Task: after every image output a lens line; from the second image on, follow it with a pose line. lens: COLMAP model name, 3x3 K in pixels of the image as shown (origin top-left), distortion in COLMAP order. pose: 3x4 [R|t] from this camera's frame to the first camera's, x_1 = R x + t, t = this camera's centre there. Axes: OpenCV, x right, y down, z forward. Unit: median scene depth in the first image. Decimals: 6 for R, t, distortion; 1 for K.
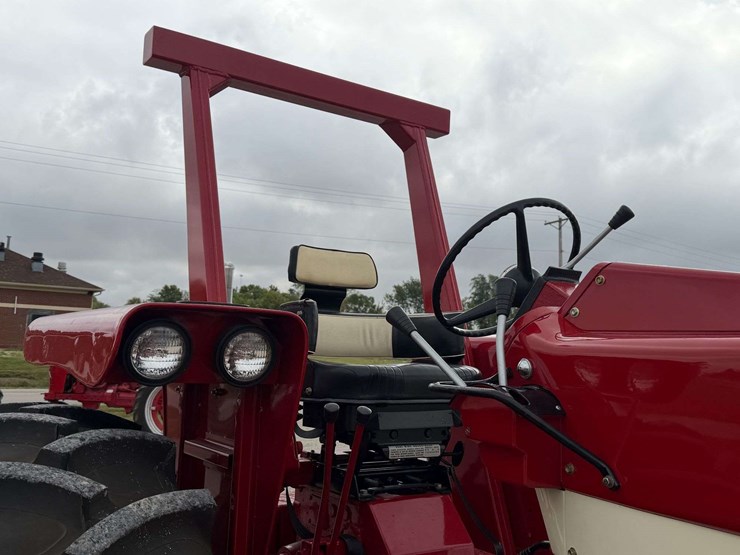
lens RADIAL K [[717.5, 0, 371.8], [0, 717.5, 279.7], [0, 0, 1]] dist [0.163577, -0.350116]
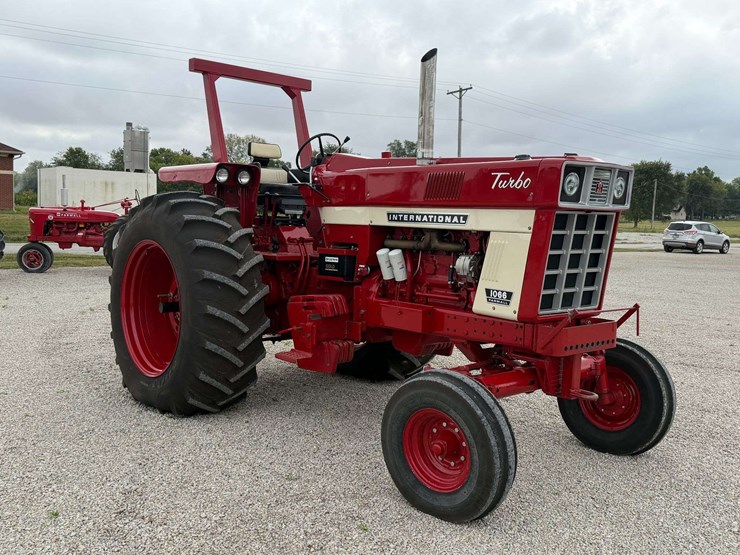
lens RADIAL K [[717.5, 0, 371.8], [0, 717.5, 279.7], [0, 0, 1]] dist [0.163577, -0.350116]
pose [[0.993599, -0.015680, 0.111875, 0.029167], [-0.005192, 0.982934, 0.183885, -0.033566], [-0.112849, -0.183289, 0.976561, -1.446375]]
